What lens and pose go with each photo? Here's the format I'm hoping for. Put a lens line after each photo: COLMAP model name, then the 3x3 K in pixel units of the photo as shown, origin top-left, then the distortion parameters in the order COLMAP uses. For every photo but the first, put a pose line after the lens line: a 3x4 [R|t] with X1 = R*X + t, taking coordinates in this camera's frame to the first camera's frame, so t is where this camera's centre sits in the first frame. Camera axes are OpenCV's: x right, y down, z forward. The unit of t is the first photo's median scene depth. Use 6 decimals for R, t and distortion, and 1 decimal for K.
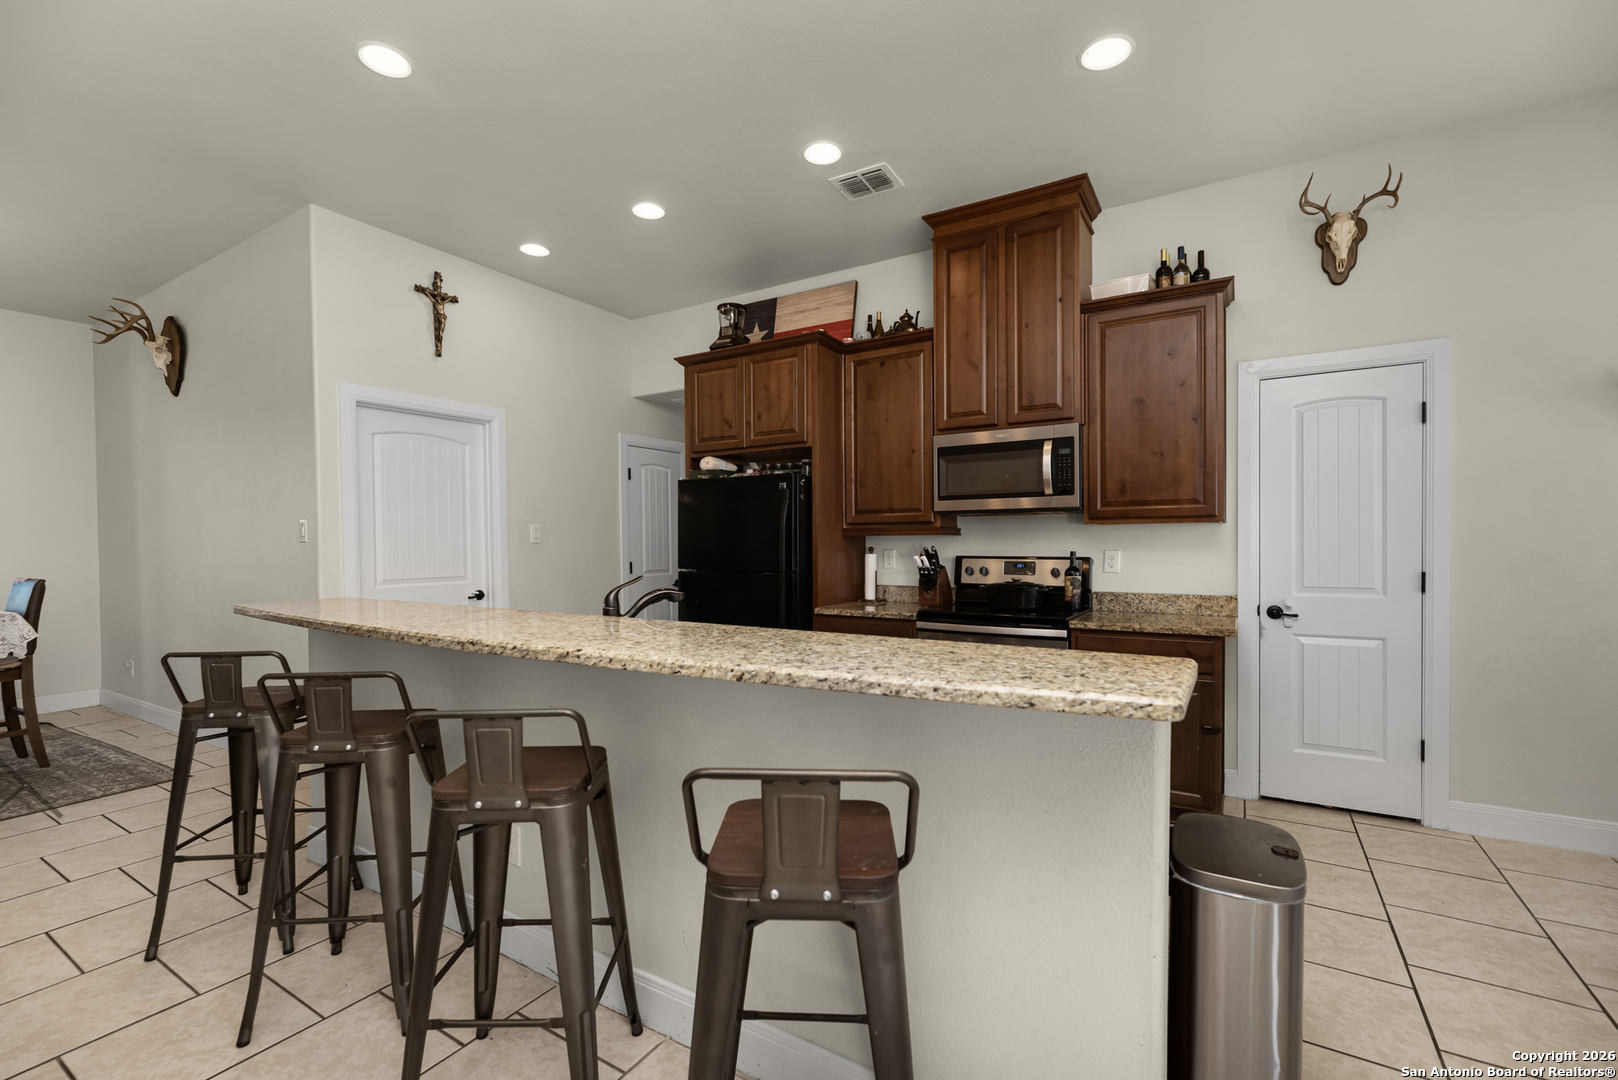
lens RADIAL K [[704.4, 0, 816.4], [0, 704.4, 553.3], [0, 0, 1]] dist [0.000366, -0.000603]
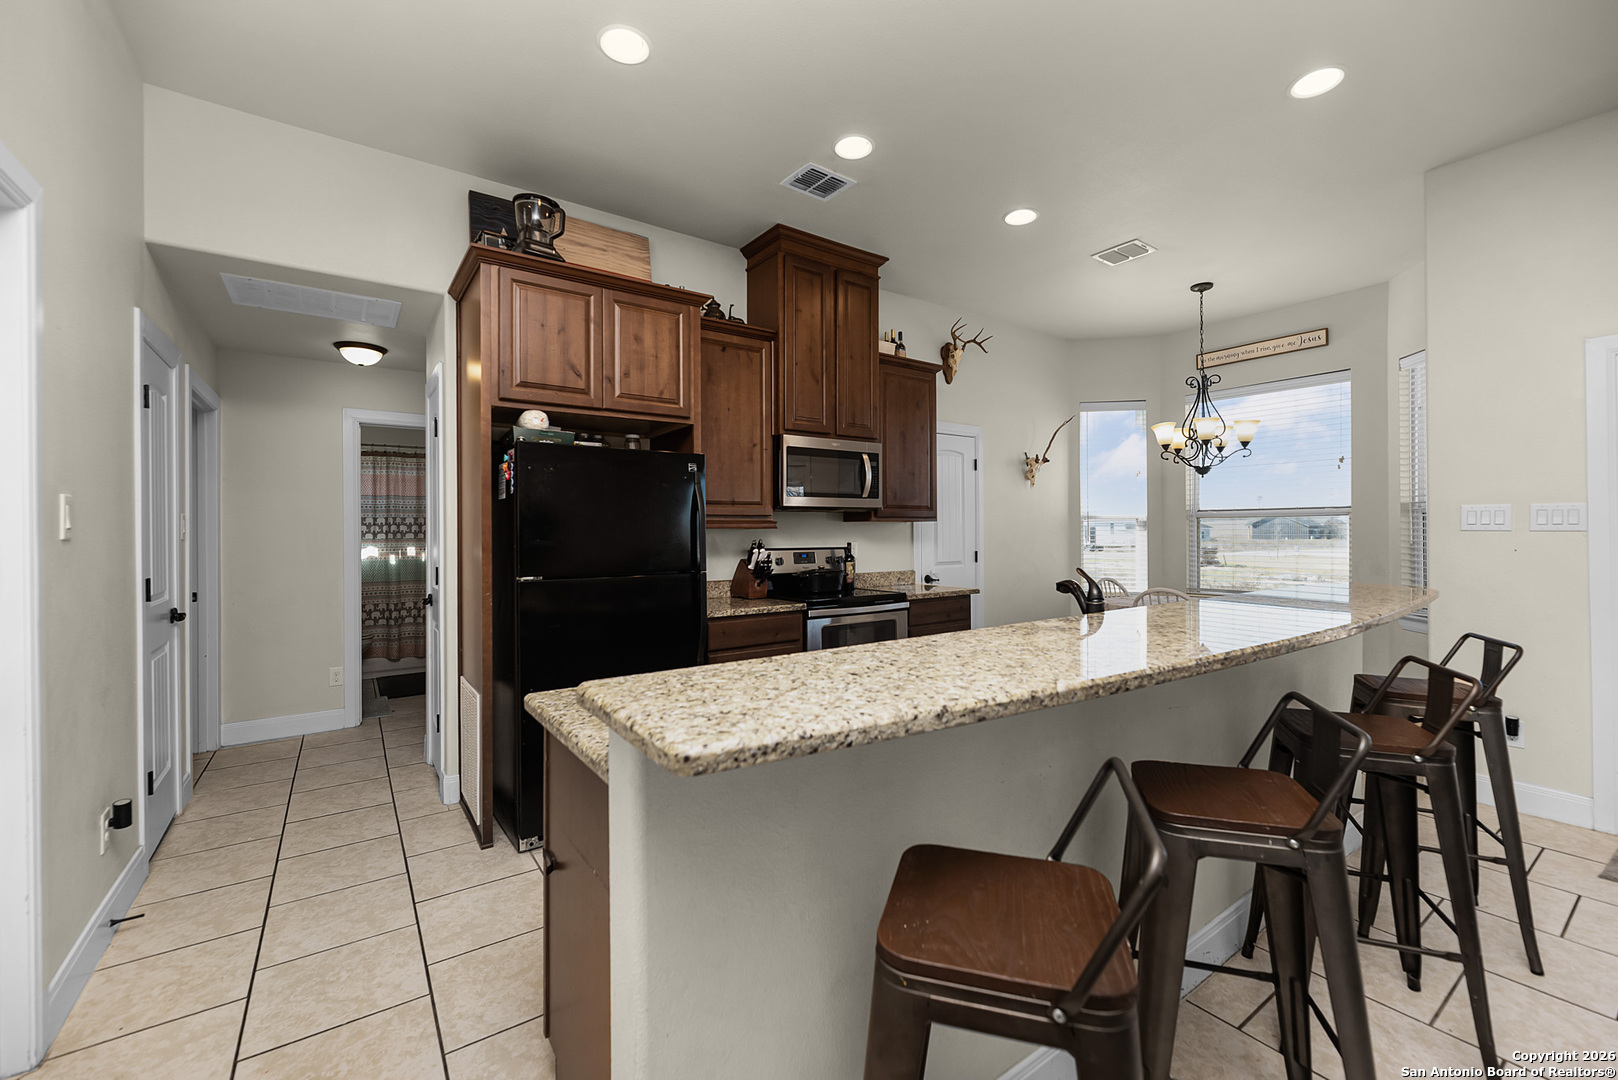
lens RADIAL K [[656.1, 0, 816.2], [0, 656.1, 533.5], [0, 0, 1]] dist [-0.000235, 0.000723]
pose [[0.390849, 0.001999, 0.920453, -0.726094], [0.019837, 0.999747, -0.010594, -0.007383], [-0.920241, 0.022400, 0.390711, 0.581519]]
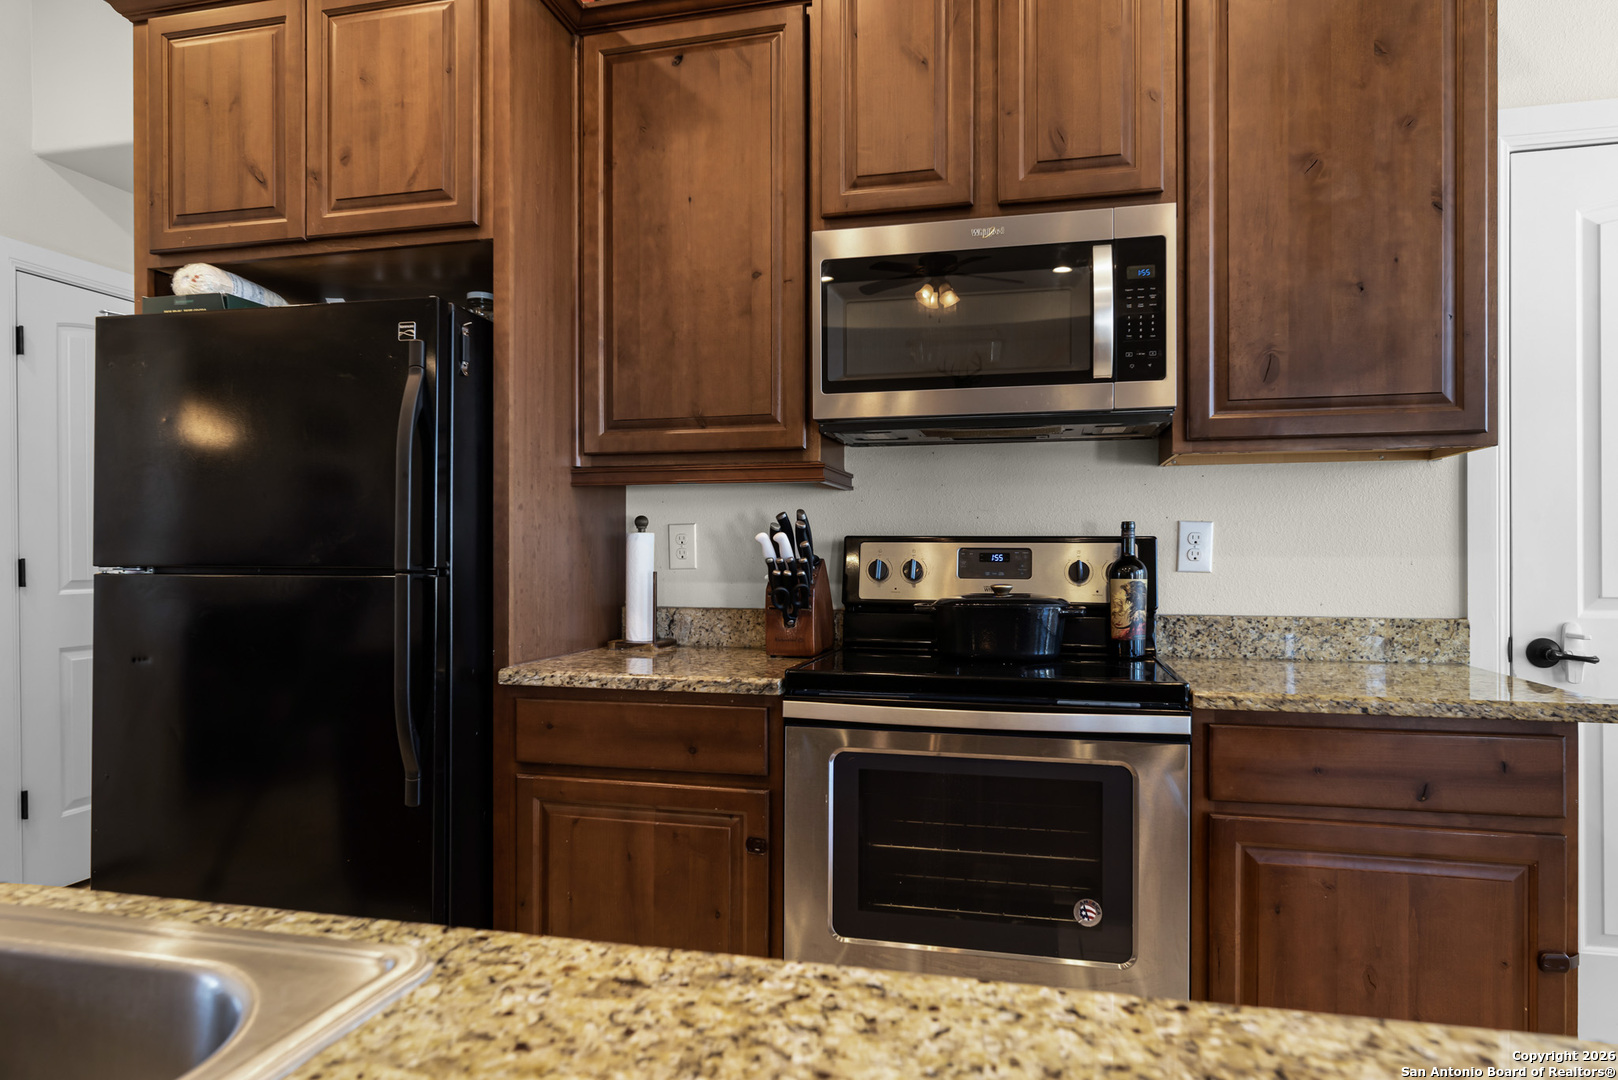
lens RADIAL K [[981.6, 0, 820.5], [0, 981.6, 552.3], [0, 0, 1]] dist [-0.006185, 0.004541]
pose [[0.951738, 0.005303, 0.306865, 0.000028], [-0.000610, 0.999881, -0.015387, 0.024918], [-0.306911, 0.014457, 0.951629, 0.475224]]
